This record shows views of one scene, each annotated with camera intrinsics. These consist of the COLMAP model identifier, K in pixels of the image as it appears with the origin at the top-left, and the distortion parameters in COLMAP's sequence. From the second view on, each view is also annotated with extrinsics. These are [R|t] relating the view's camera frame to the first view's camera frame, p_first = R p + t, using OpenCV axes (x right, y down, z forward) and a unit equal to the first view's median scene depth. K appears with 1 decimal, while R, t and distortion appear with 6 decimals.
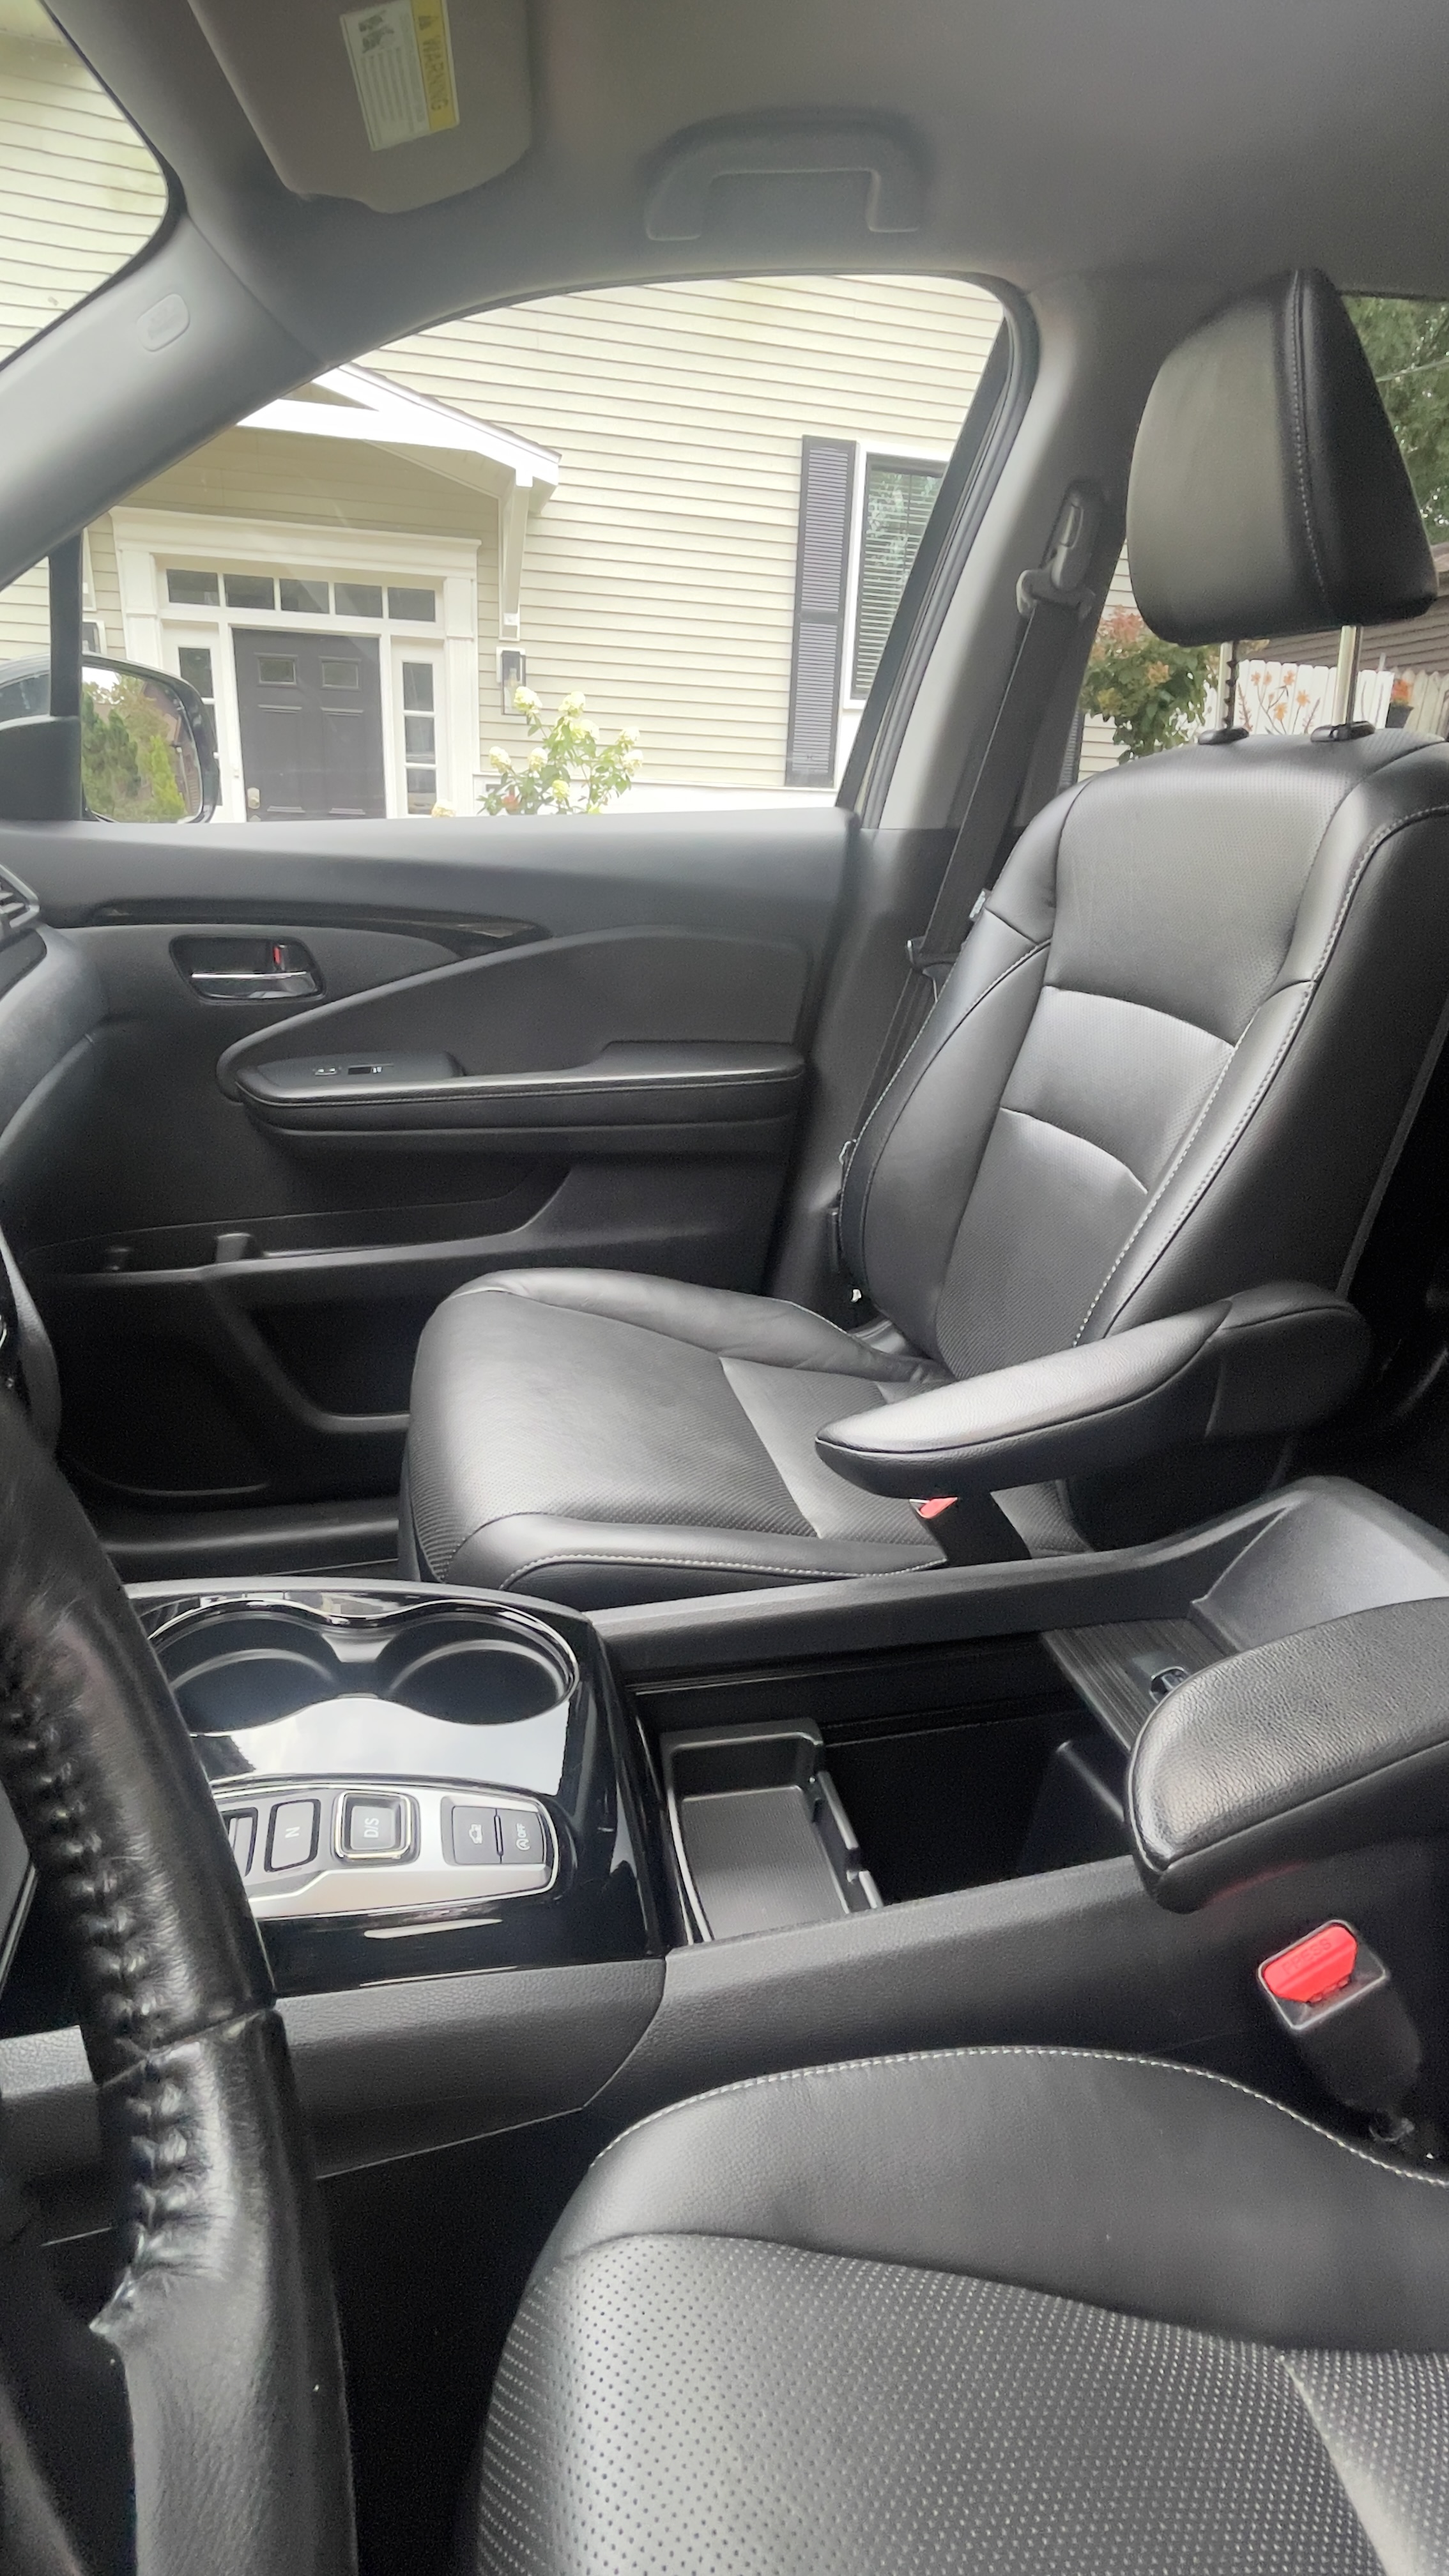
lens RADIAL K [[1284.2, 0, 697.1], [0, 1284.2, 1247.0], [0, 0, 1]] dist [0.003993, 0.002439]
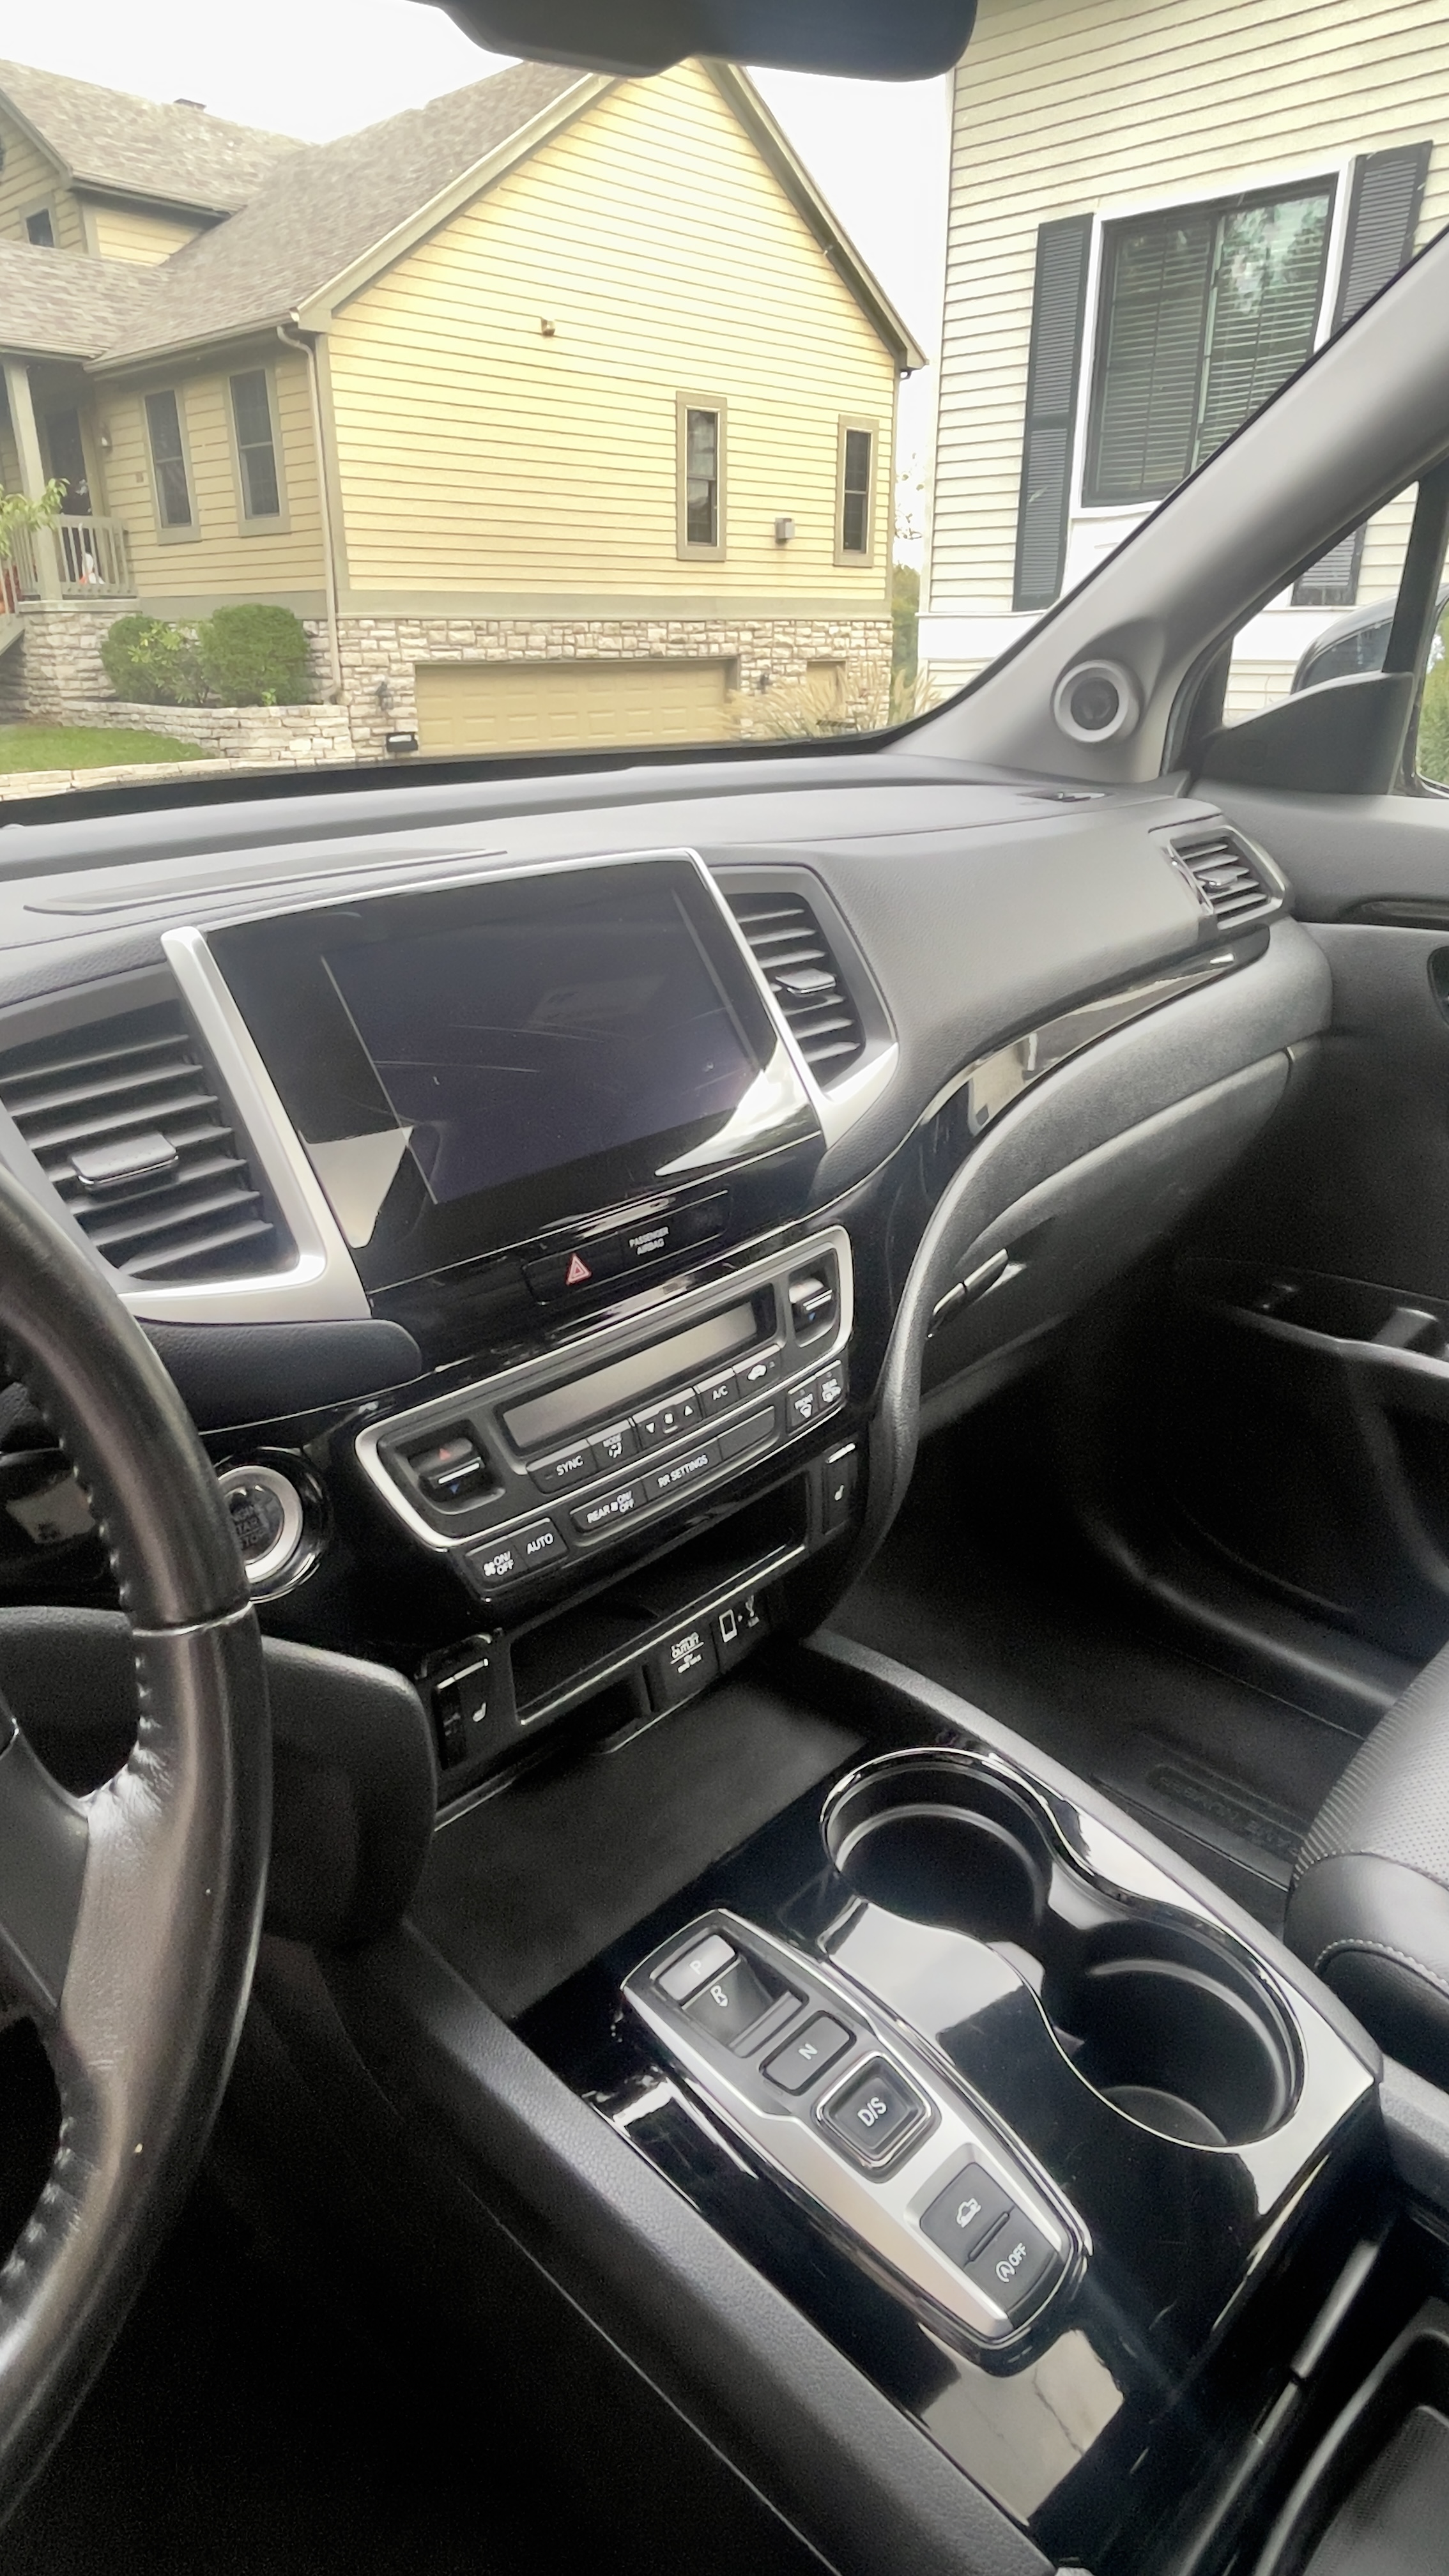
lens RADIAL K [[1471.3, 0, 699.2], [0, 1471.3, 1258.2], [0, 0, 1]] dist [-0.002222, 0.002982]
pose [[0.527014, 0.296027, -0.796633, 0.022643], [-0.250754, 0.949806, 0.187059, -0.018701], [0.812021, 0.101176, 0.574791, 0.019887]]
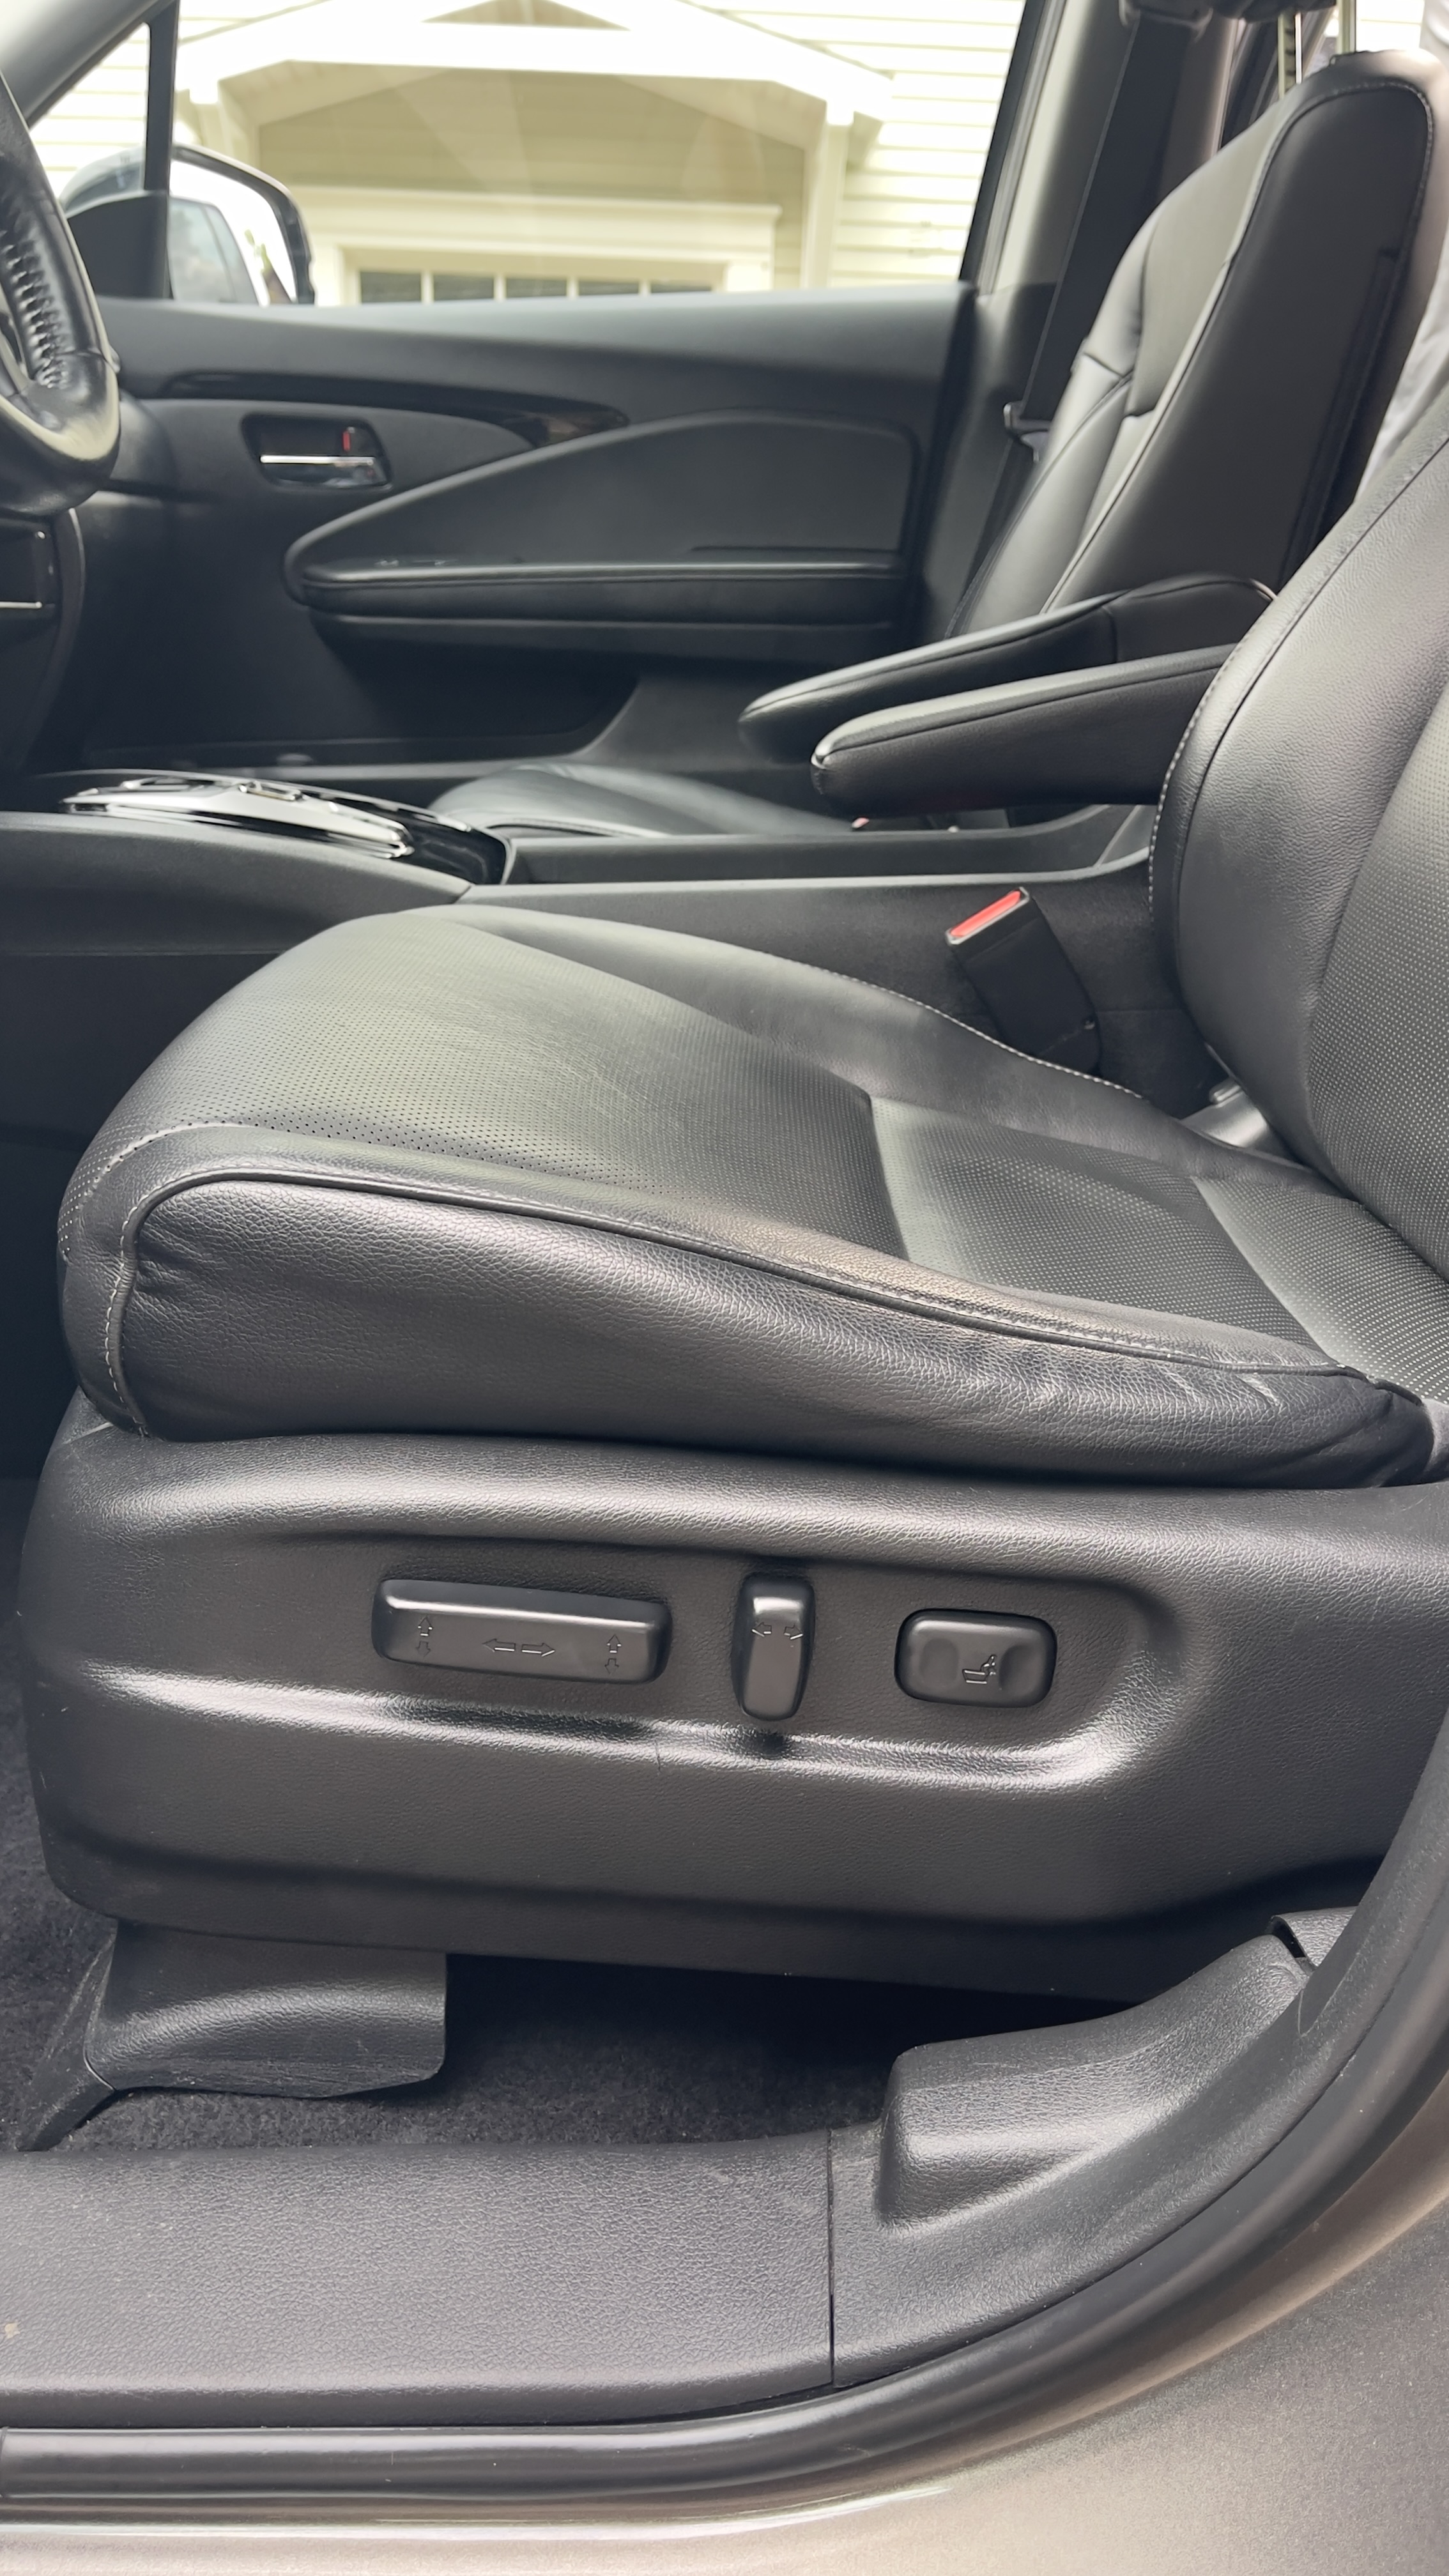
lens RADIAL K [[2000.9, 0, 731.4], [0, 2000.9, 1290.1], [0, 0, 1]] dist [0.005765, -0.008595]
pose [[0.980760, 0.046364, -0.189630, 0.046956], [-0.051206, 0.998473, -0.020715, 0.073582], [0.188380, 0.030026, 0.981637, -0.070012]]
